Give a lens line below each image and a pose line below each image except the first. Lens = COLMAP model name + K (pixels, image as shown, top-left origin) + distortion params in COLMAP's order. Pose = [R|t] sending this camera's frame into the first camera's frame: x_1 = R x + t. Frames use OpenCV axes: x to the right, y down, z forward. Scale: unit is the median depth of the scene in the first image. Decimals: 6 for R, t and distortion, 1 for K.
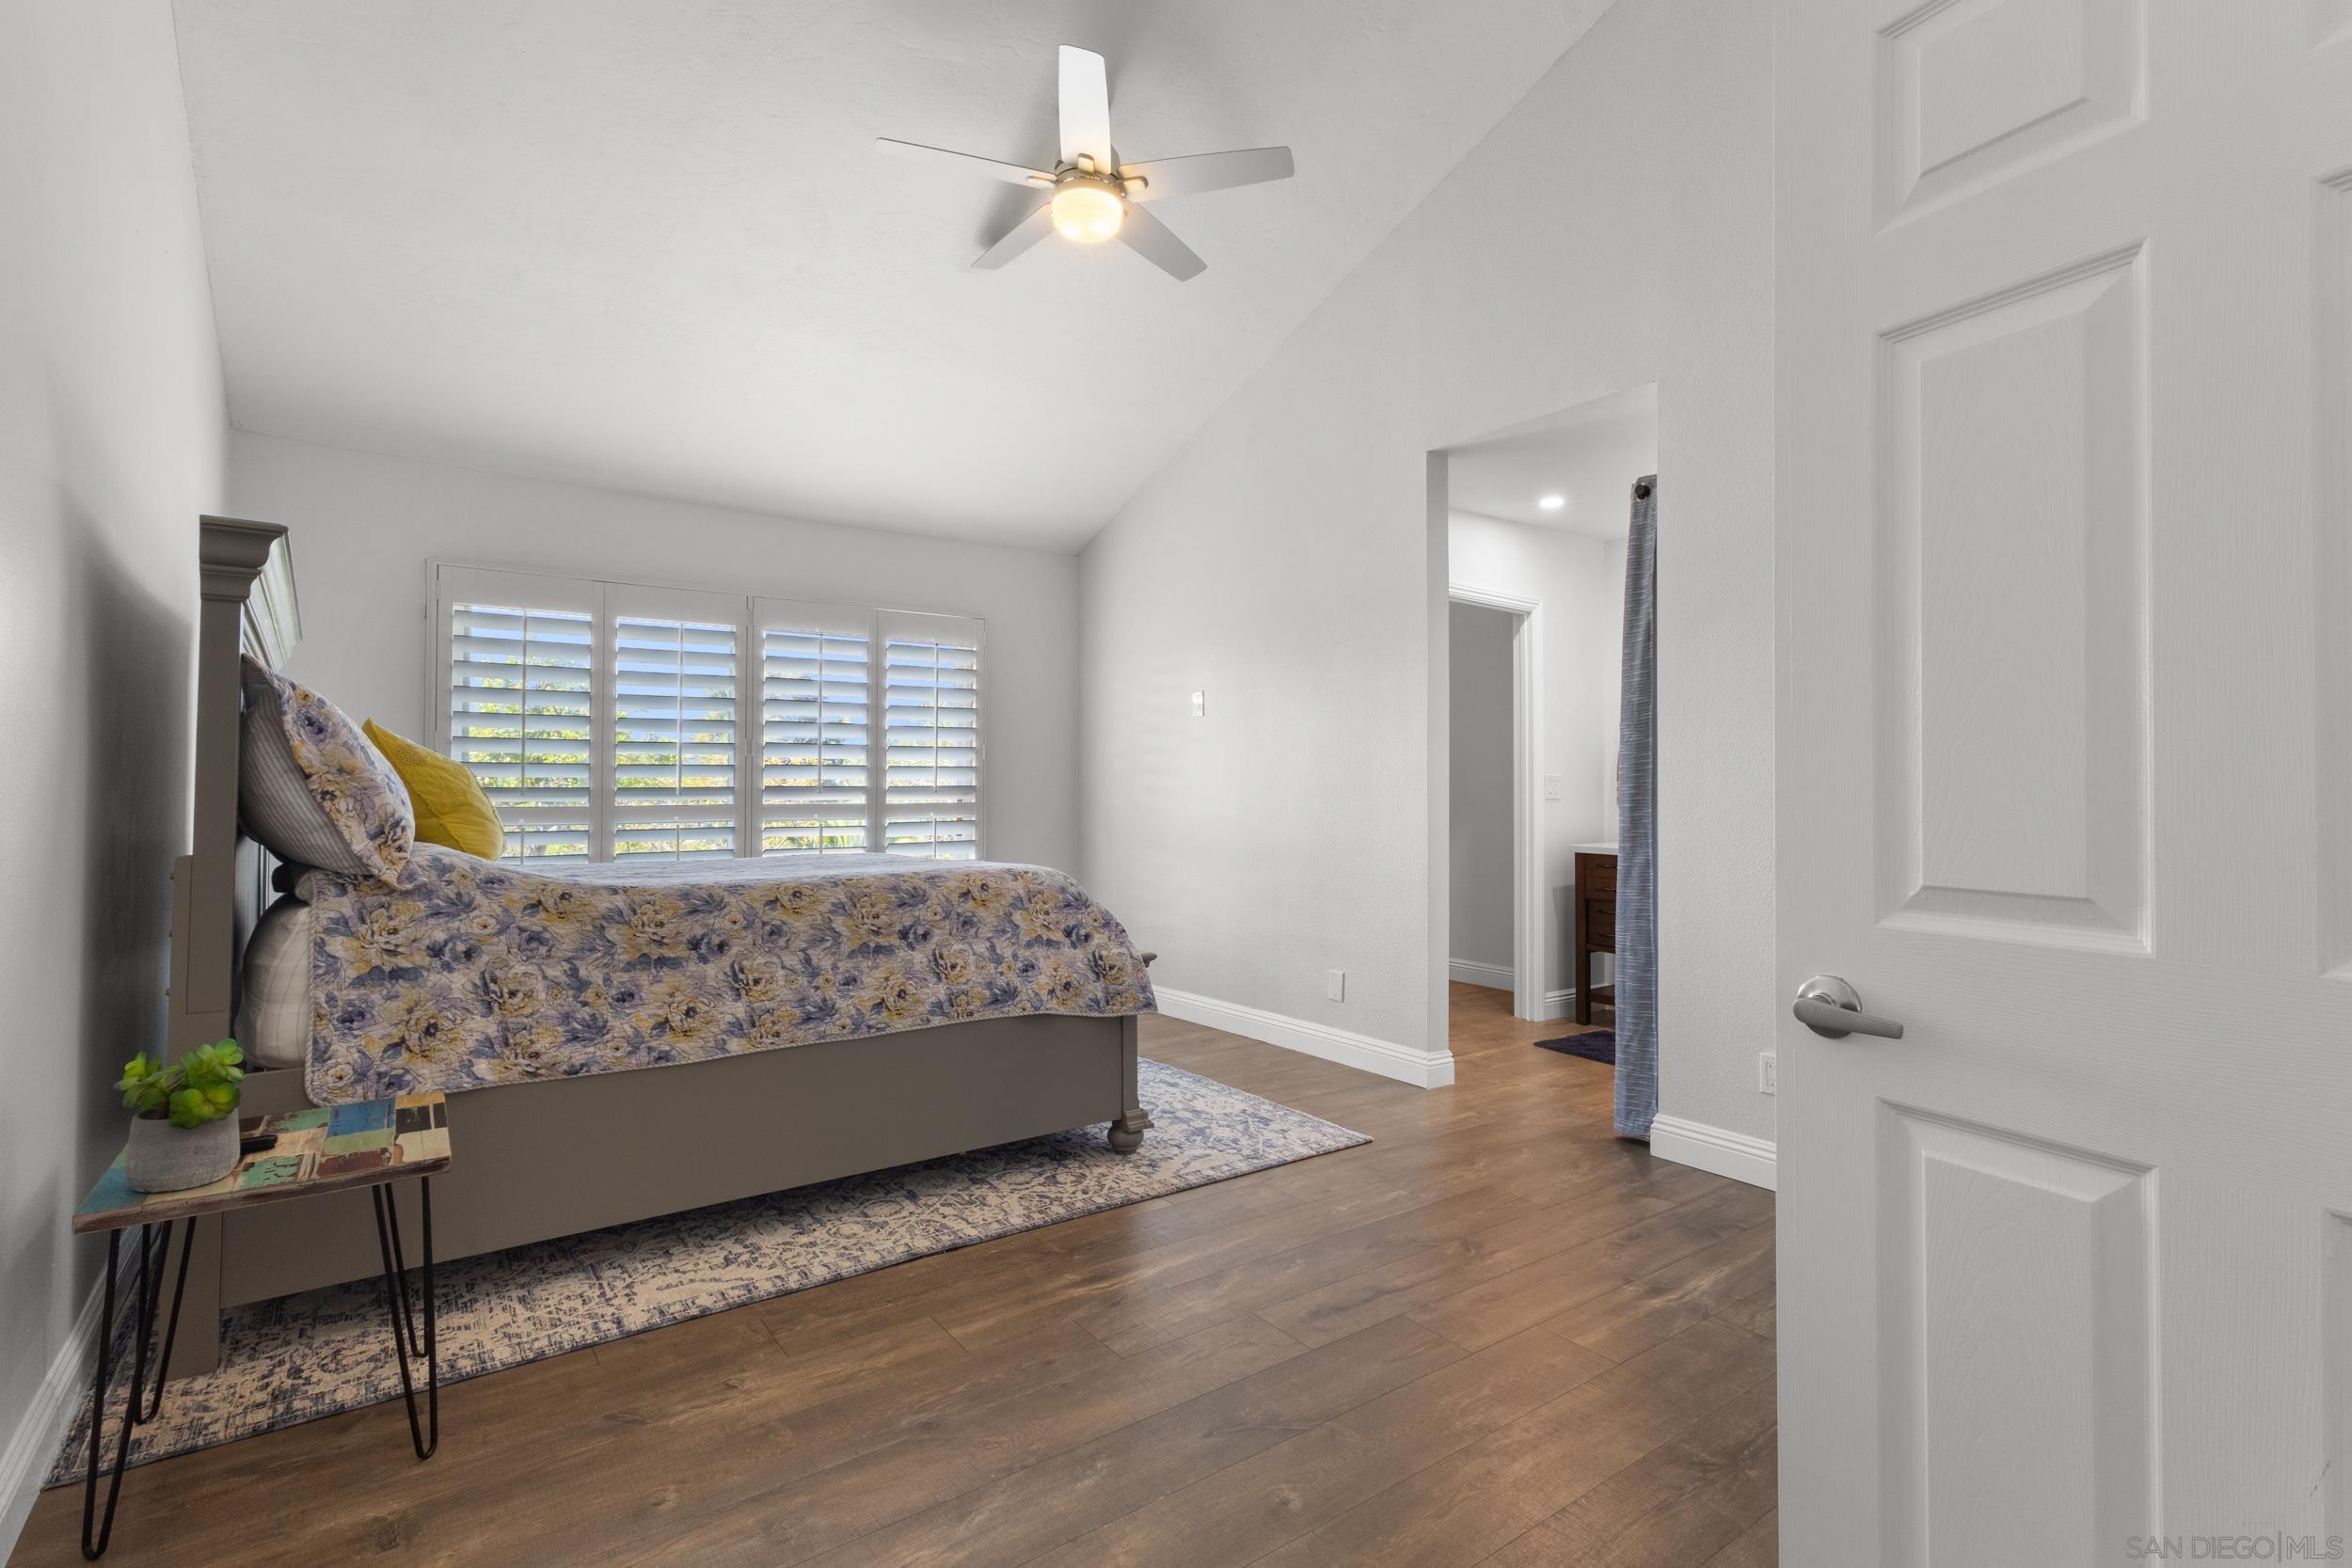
lens RADIAL K [[1089.6, 0, 1164.5], [0, 1089.6, 767.7], [0, 0, 1]] dist [0.002720, 0.002243]
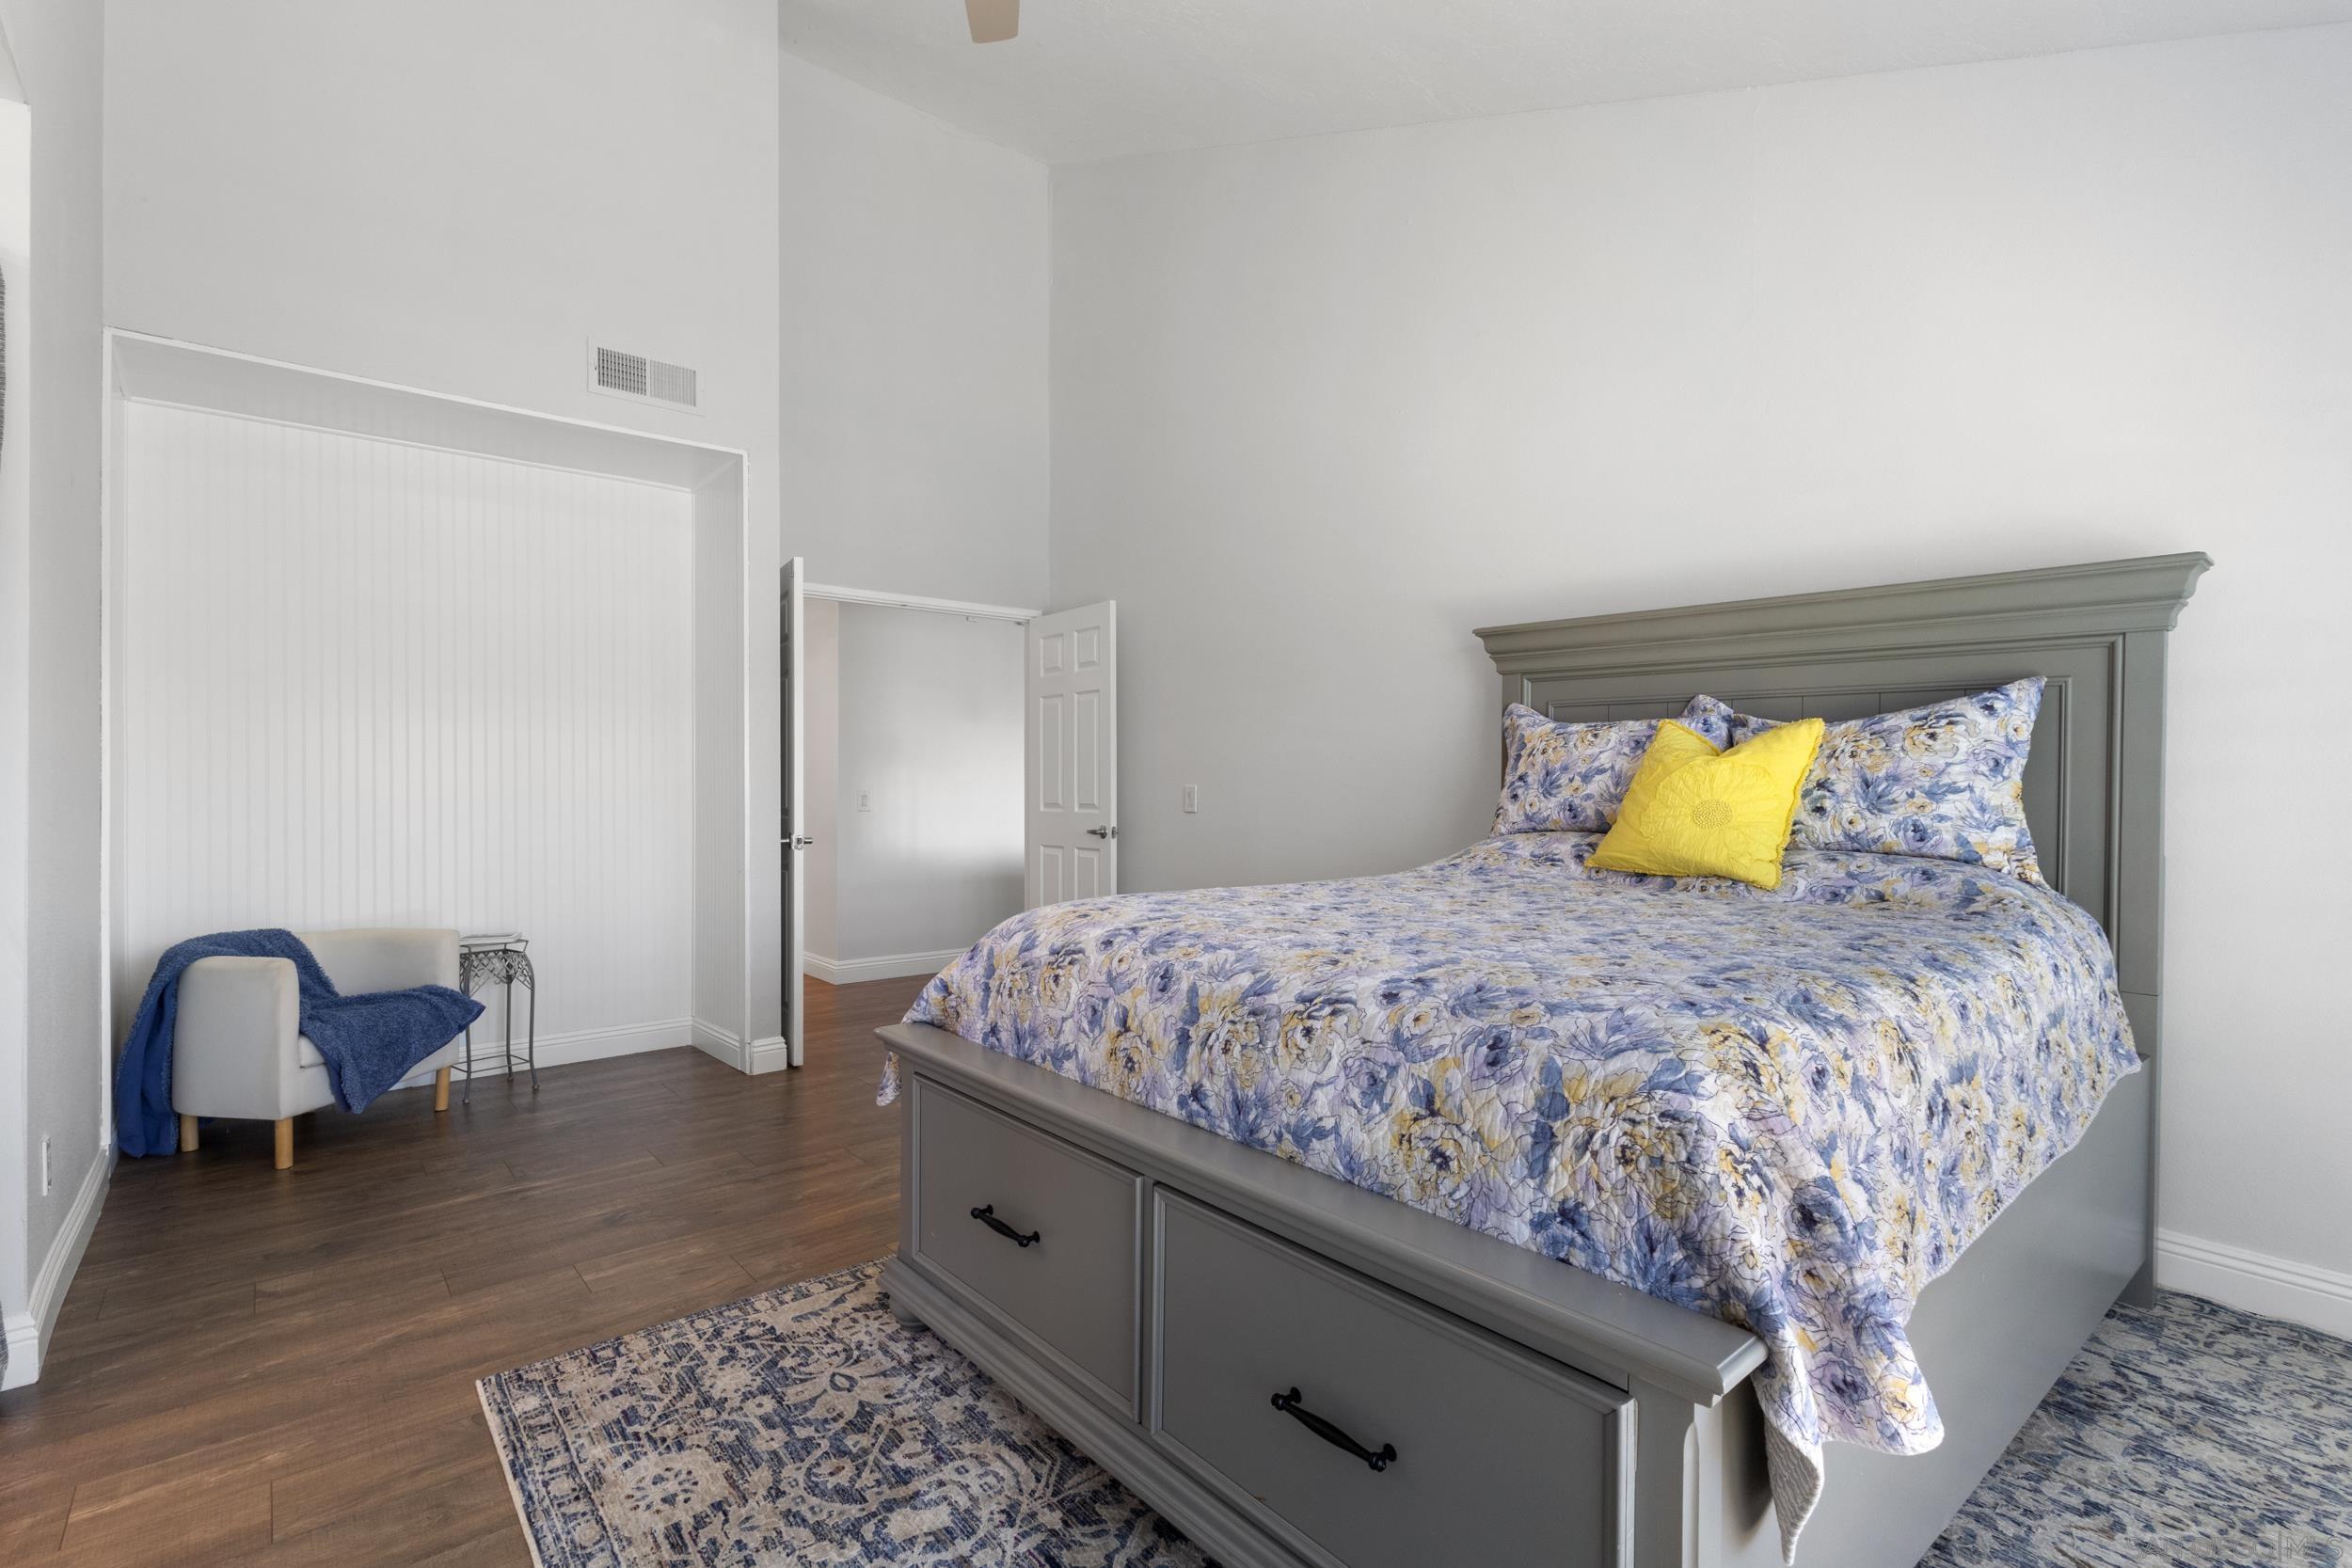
lens RADIAL K [[1089.6, 0, 1177.5], [0, 1089.6, 779.1], [0, 0, 1]] dist [0.002720, 0.002243]
pose [[-0.997429, -0.004308, -0.071528, -0.178823], [-0.002503, 0.999677, -0.025300, 0.040743], [0.071614, -0.025056, -0.997118, 2.071216]]
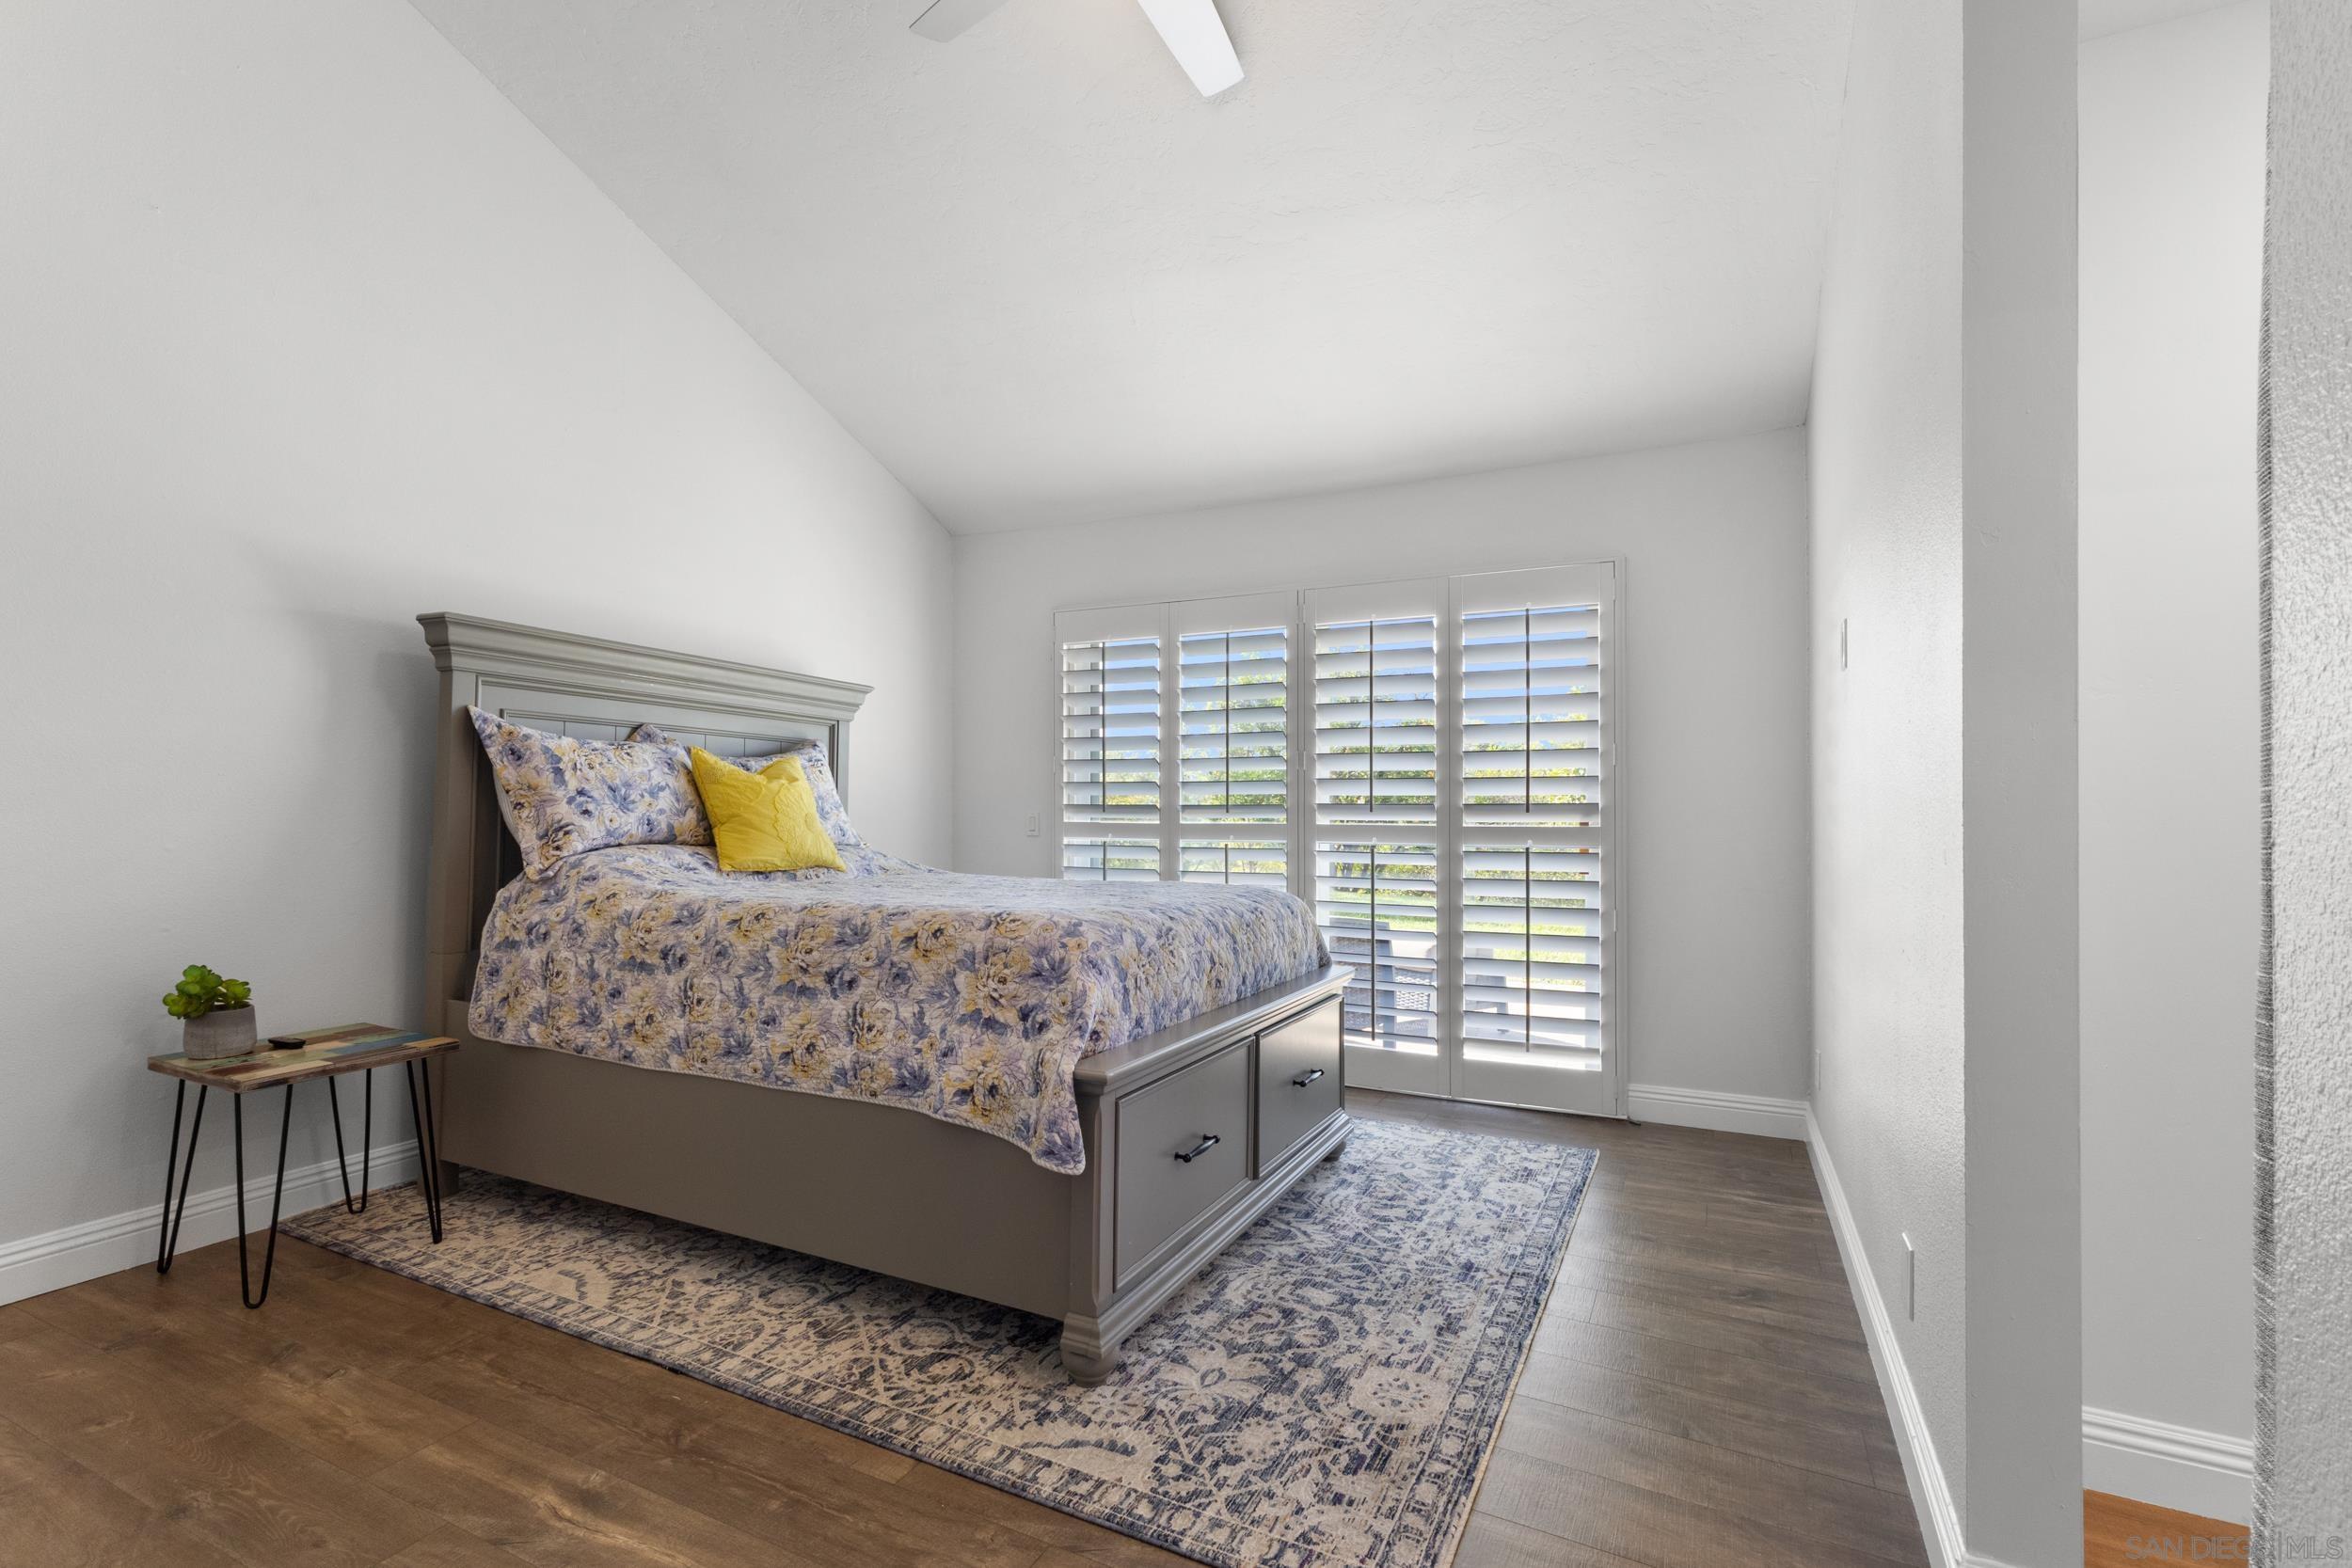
lens RADIAL K [[1089.6, 0, 1160.9], [0, 1089.6, 791.1], [0, 0, 1]] dist [0.002720, 0.002243]
pose [[0.459161, -0.010561, -0.888290, 0.670174], [0.010810, 0.999922, -0.006300, 0.020516], [0.888287, -0.006709, 0.459239, 0.918778]]
